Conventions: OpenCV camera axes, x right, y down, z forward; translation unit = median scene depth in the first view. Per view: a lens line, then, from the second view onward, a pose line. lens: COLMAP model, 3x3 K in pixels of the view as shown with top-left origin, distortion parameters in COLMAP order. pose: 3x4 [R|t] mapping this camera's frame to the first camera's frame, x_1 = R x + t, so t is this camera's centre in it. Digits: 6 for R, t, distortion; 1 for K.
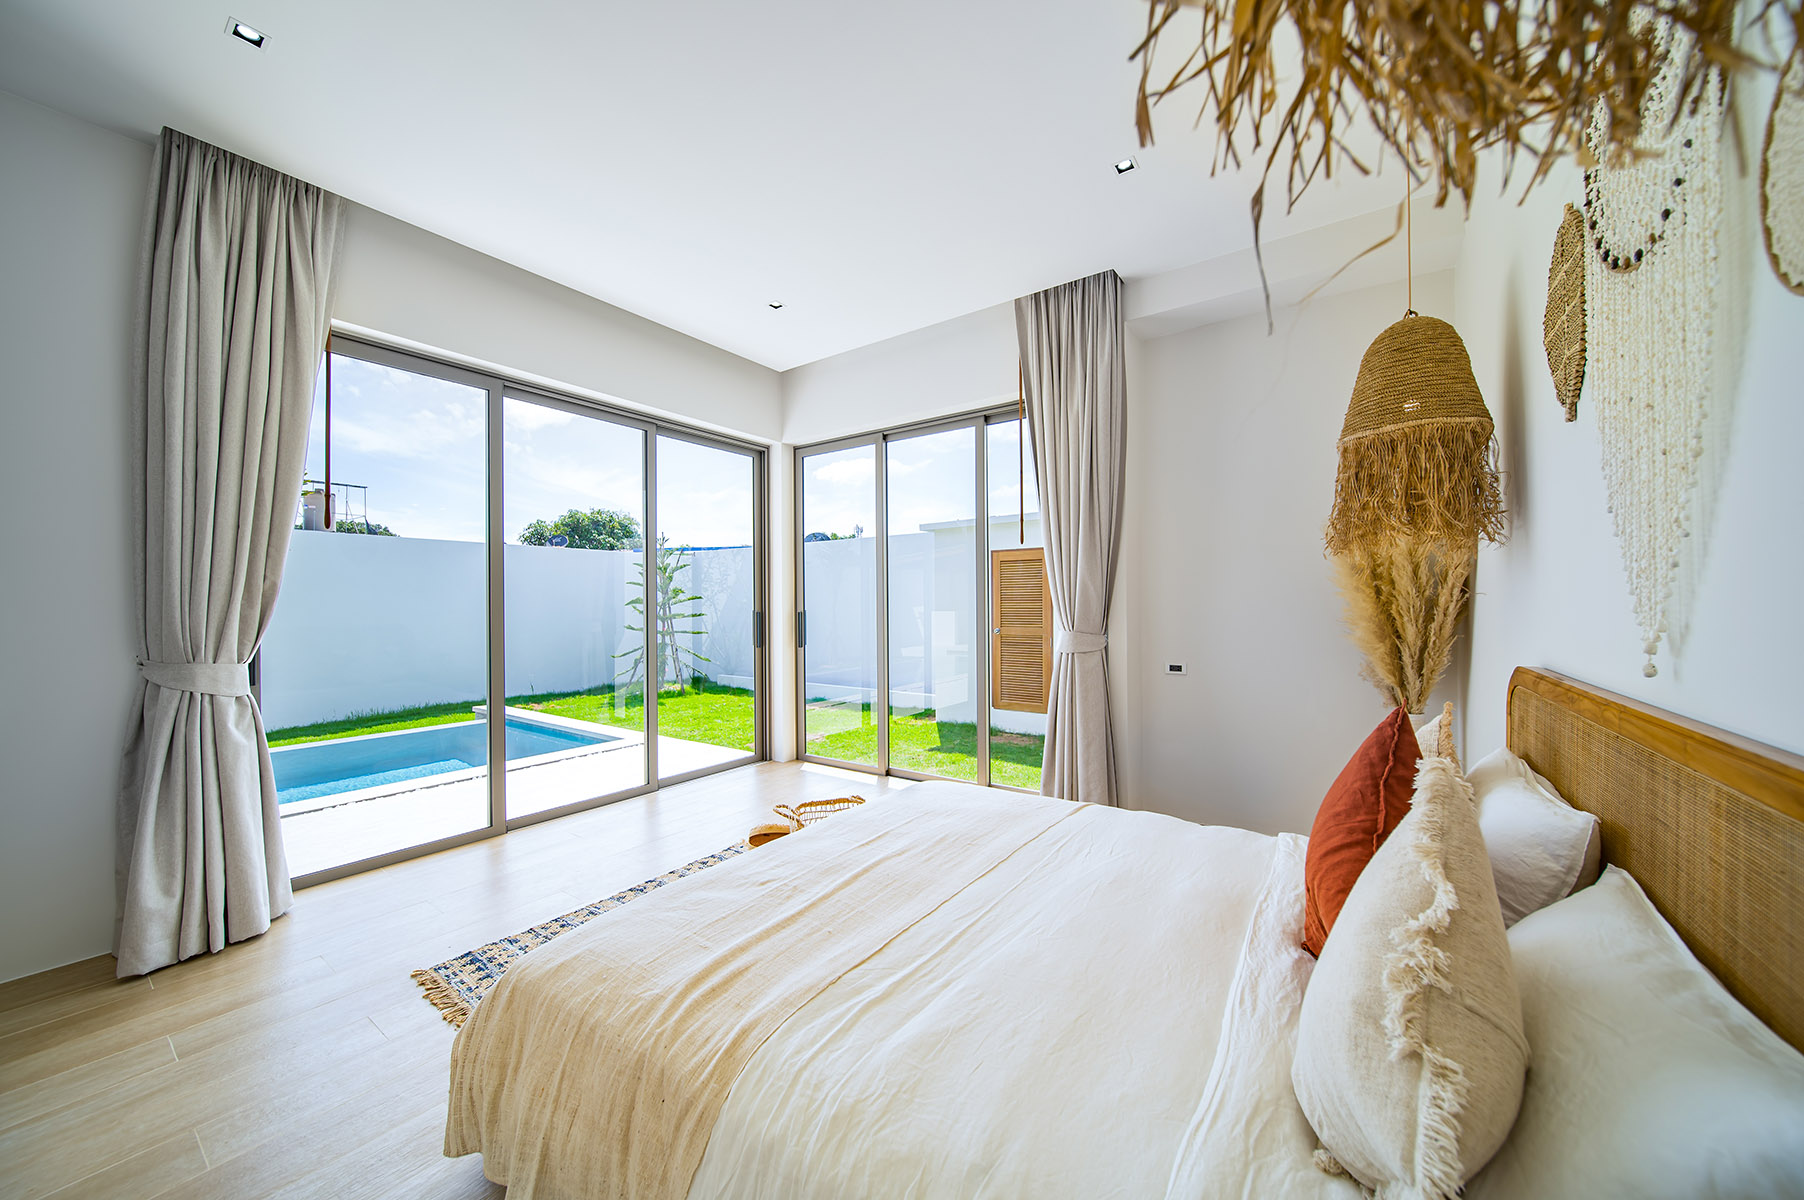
lens RADIAL K [[629.5, 0, 881.3], [0, 629.5, 602.7], [0, 0, 1]] dist [0.000593, 0.000002]
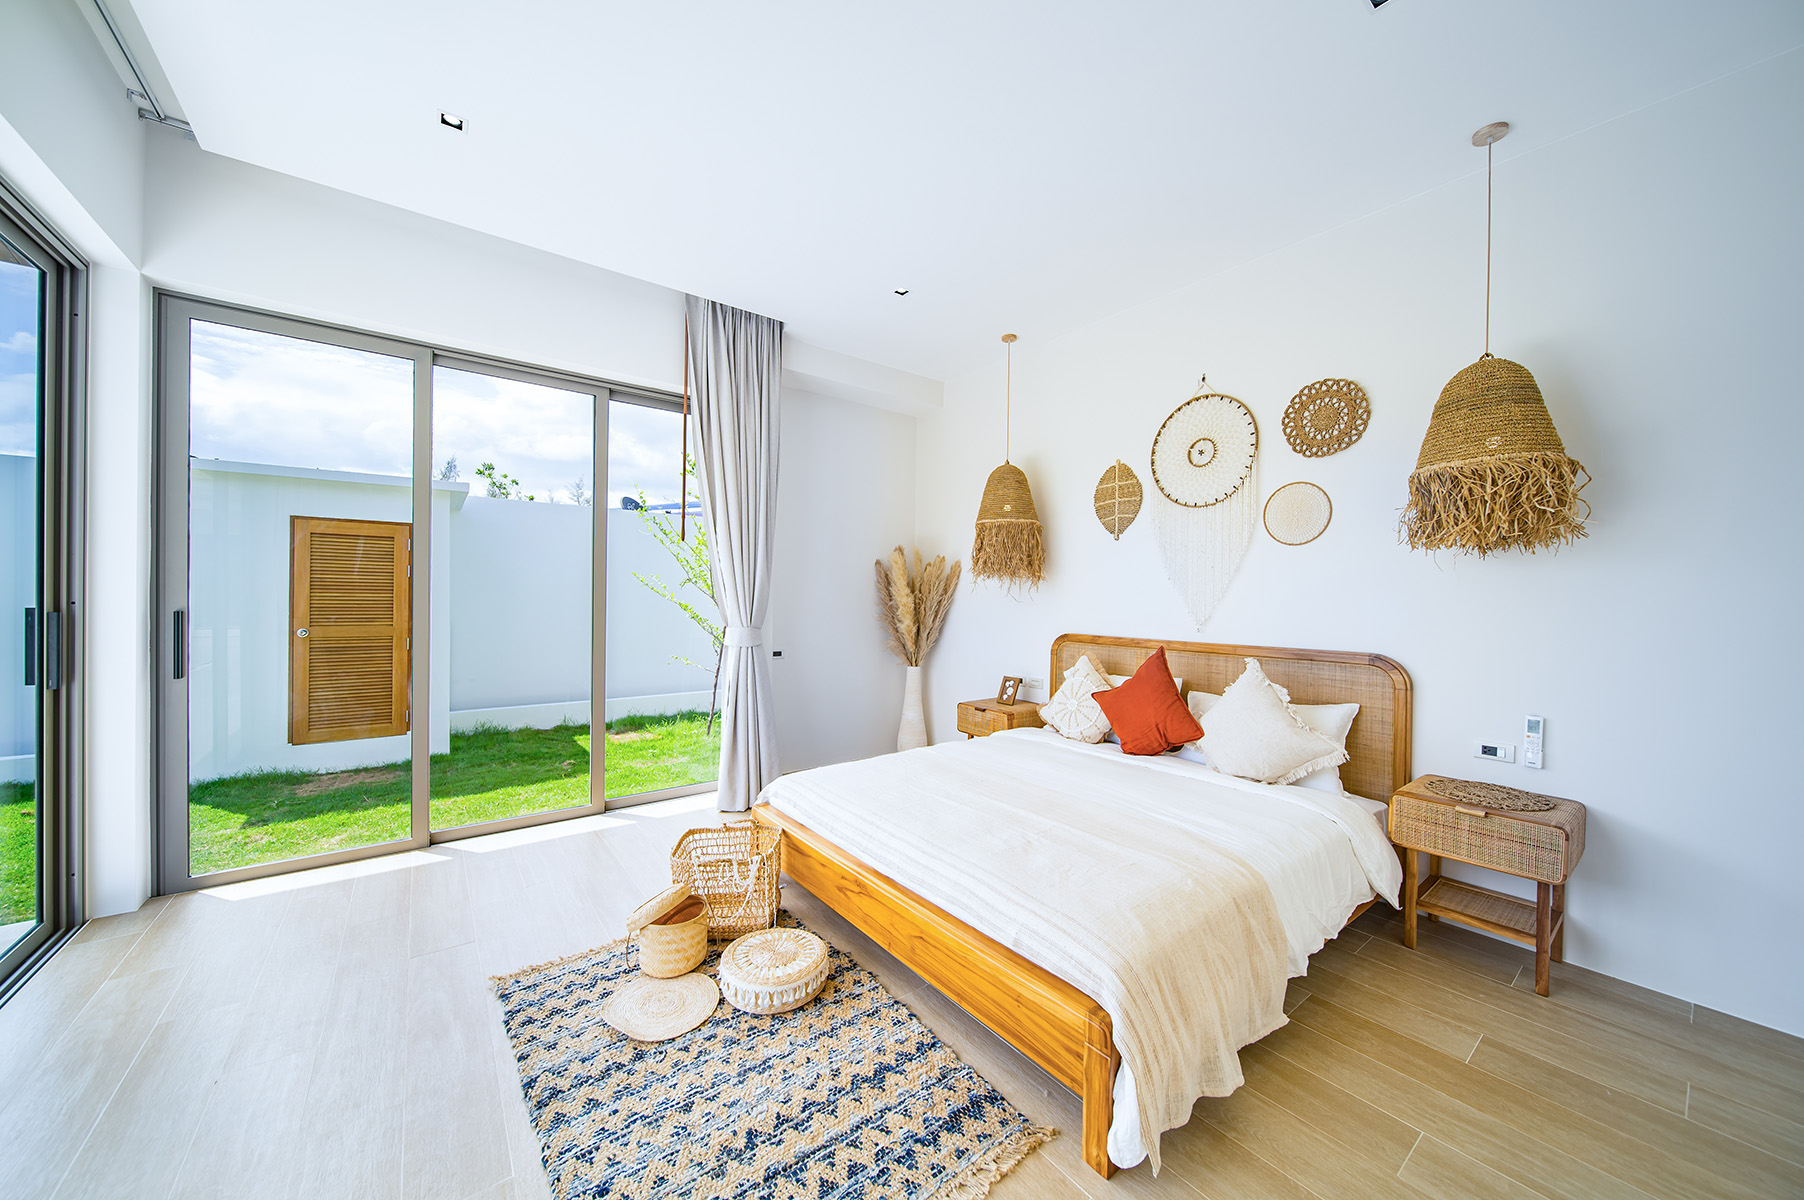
lens RADIAL K [[629.5, 0, 881.3], [0, 629.5, 602.7], [0, 0, 1]] dist [0.000593, 0.000002]
pose [[0.309613, -0.001590, 0.950861, -0.501442], [-0.016650, 0.999836, 0.007093, -0.007771], [-0.950717, -0.018028, 0.309536, 0.316189]]
